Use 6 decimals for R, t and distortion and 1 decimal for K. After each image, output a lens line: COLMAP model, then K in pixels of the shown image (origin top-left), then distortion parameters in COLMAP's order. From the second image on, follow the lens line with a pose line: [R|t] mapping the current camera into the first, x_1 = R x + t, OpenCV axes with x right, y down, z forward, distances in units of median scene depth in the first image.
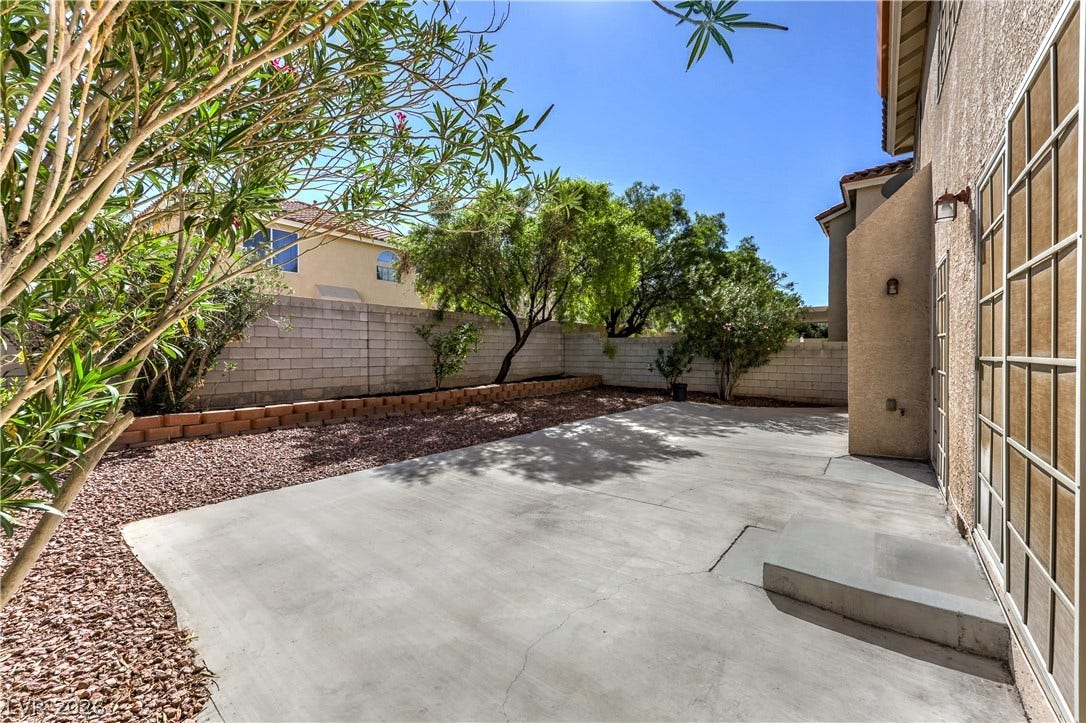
lens RADIAL K [[444.9, 0, 556.3], [0, 444.9, 340.5], [0, 0, 1]] dist [0.013939, -0.000392]
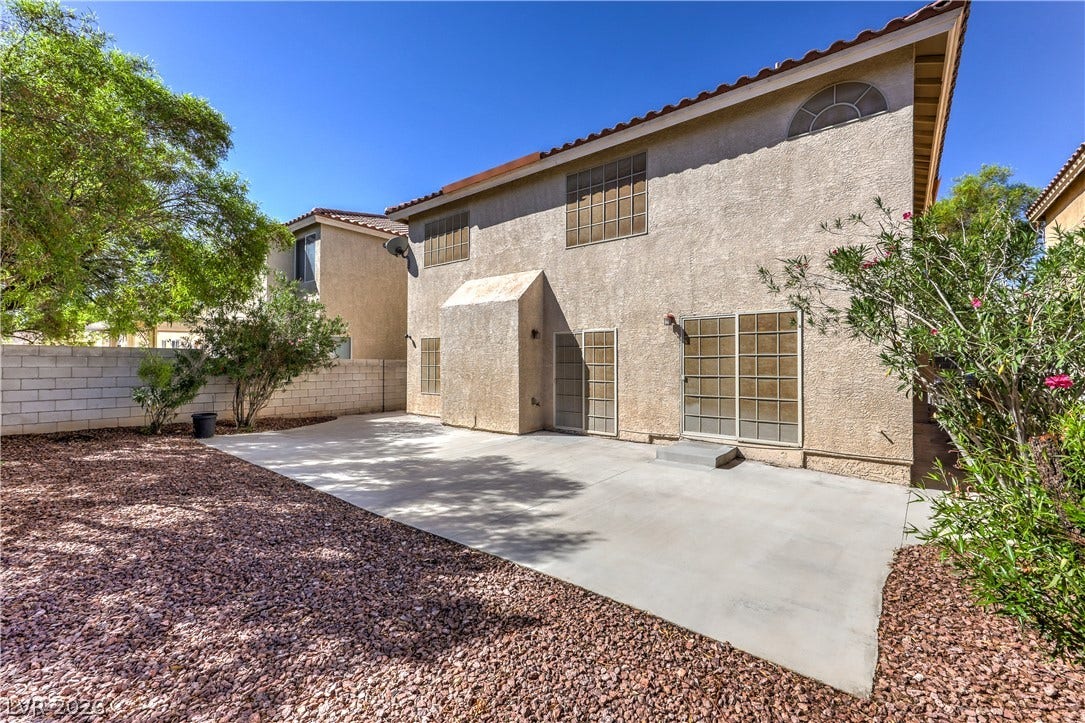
lens RADIAL K [[444.4, 0, 545.3], [0, 444.4, 359.5], [0, 0, 1]] dist [0.013939, -0.000392]
pose [[0.026382, 0.000122, 0.999652, -1.180940], [-0.026356, 0.999652, 0.000574, -0.026633], [-0.999304, -0.026362, 0.026376, 1.061882]]
